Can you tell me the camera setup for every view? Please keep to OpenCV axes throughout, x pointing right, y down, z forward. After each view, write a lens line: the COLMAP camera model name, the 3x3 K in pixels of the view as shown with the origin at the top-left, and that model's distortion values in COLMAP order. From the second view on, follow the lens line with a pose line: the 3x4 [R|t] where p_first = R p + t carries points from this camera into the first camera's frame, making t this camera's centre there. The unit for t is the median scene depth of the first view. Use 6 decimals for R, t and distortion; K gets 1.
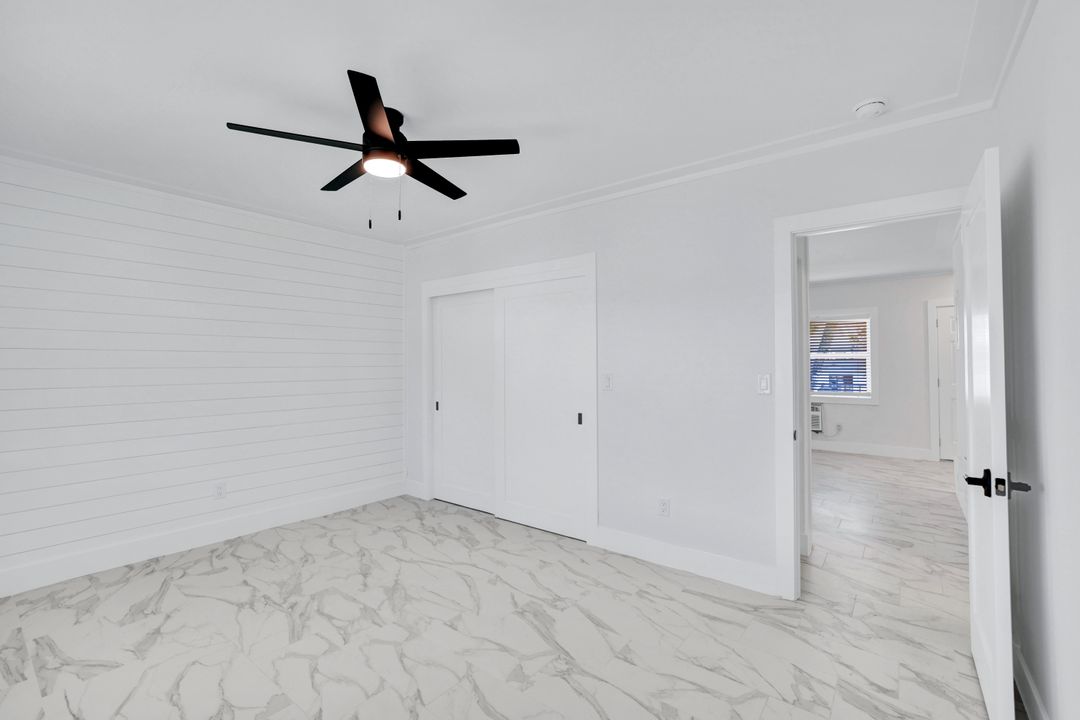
lens RADIAL K [[475.8, 0, 533.8], [0, 475.8, 354.3], [0, 0, 1]] dist [-0.045736, 0.016549]
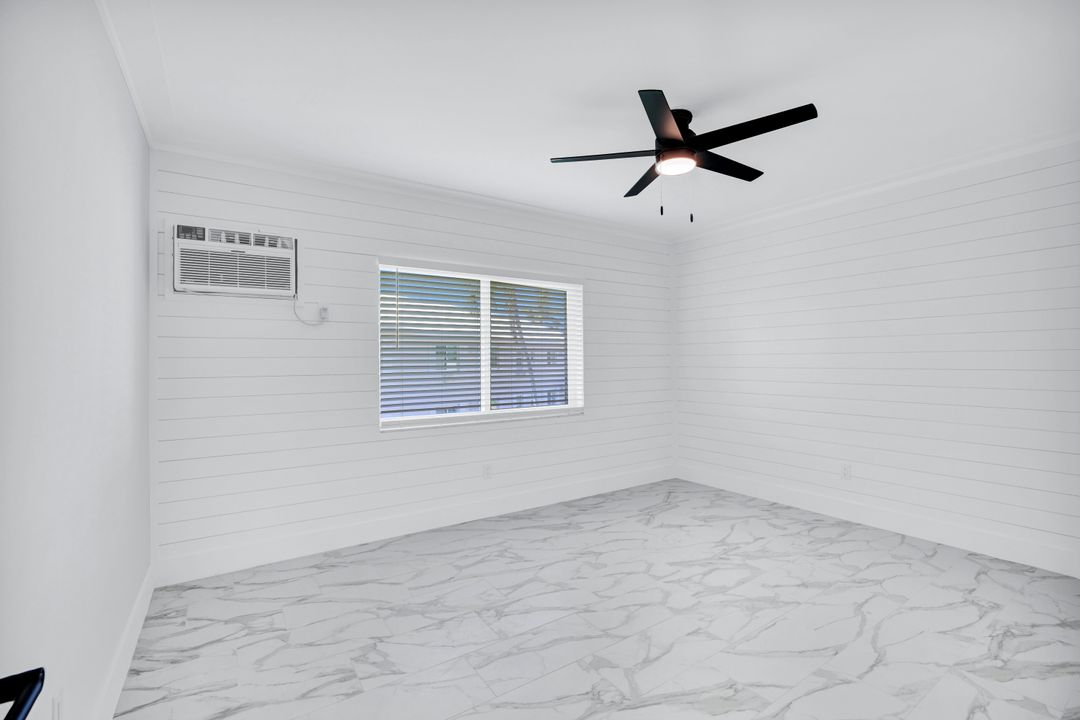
lens RADIAL K [[475.8, 0, 533.8], [0, 475.8, 354.3], [0, 0, 1]] dist [-0.045736, 0.016549]
pose [[-0.299787, 0.000194, -0.954006, 0.669954], [0.026820, 0.999606, -0.008225, 0.025581], [0.953629, -0.028052, -0.299674, 0.828377]]
